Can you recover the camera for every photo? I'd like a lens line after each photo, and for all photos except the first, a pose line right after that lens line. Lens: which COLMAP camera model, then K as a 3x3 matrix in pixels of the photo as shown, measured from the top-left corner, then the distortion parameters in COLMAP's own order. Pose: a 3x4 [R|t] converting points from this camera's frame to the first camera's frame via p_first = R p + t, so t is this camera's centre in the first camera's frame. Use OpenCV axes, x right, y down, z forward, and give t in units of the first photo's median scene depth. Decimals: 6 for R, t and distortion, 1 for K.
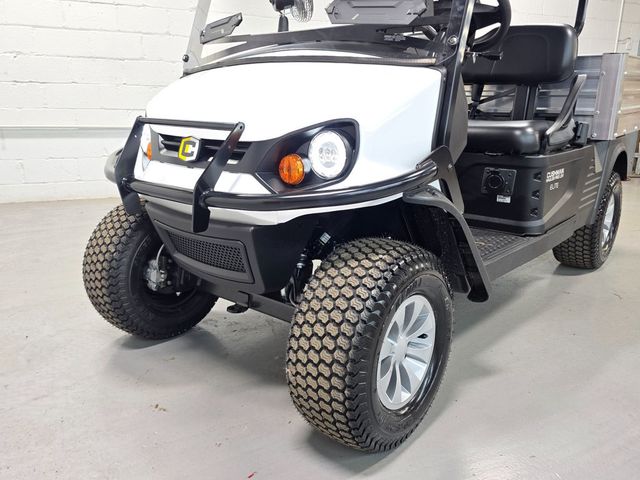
lens RADIAL K [[517.5, 0, 322.0], [0, 517.5, 241.9], [0, 0, 1]] dist [0.060280, -0.063162]
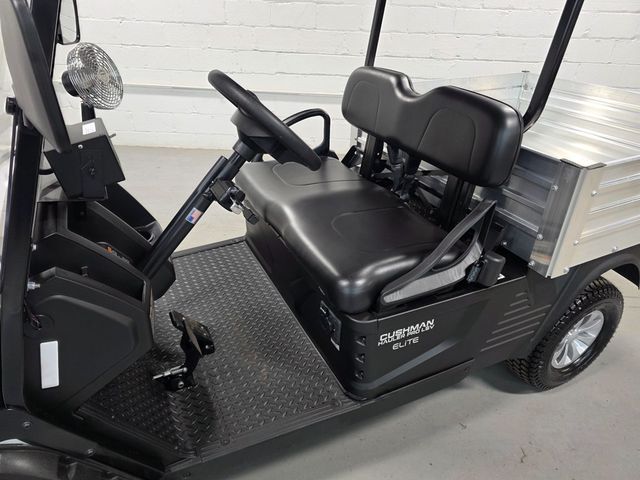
lens RADIAL K [[441.8, 0, 322.0], [0, 441.8, 238.9], [0, 0, 1]] dist [0.023785, -0.016005]
pose [[0.916139, 0.210694, -0.341024, 0.497144], [-0.127258, 0.959588, 0.250989, -0.383040], [0.380125, -0.186543, 0.905929, 0.373256]]
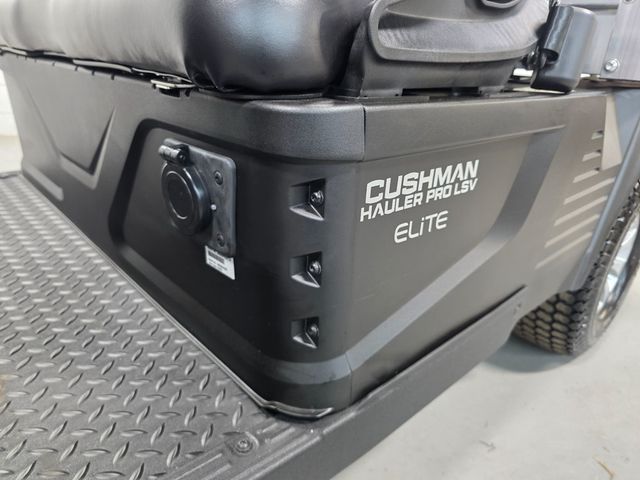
lens RADIAL K [[441.8, 0, 314.3], [0, 441.8, 236.0], [0, 0, 1]] dist [0.023785, -0.016005]
pose [[0.991314, 0.091465, -0.094501, 0.391801], [-0.080190, 0.989901, 0.116900, -0.118260], [0.104239, -0.108307, 0.988637, 0.729849]]
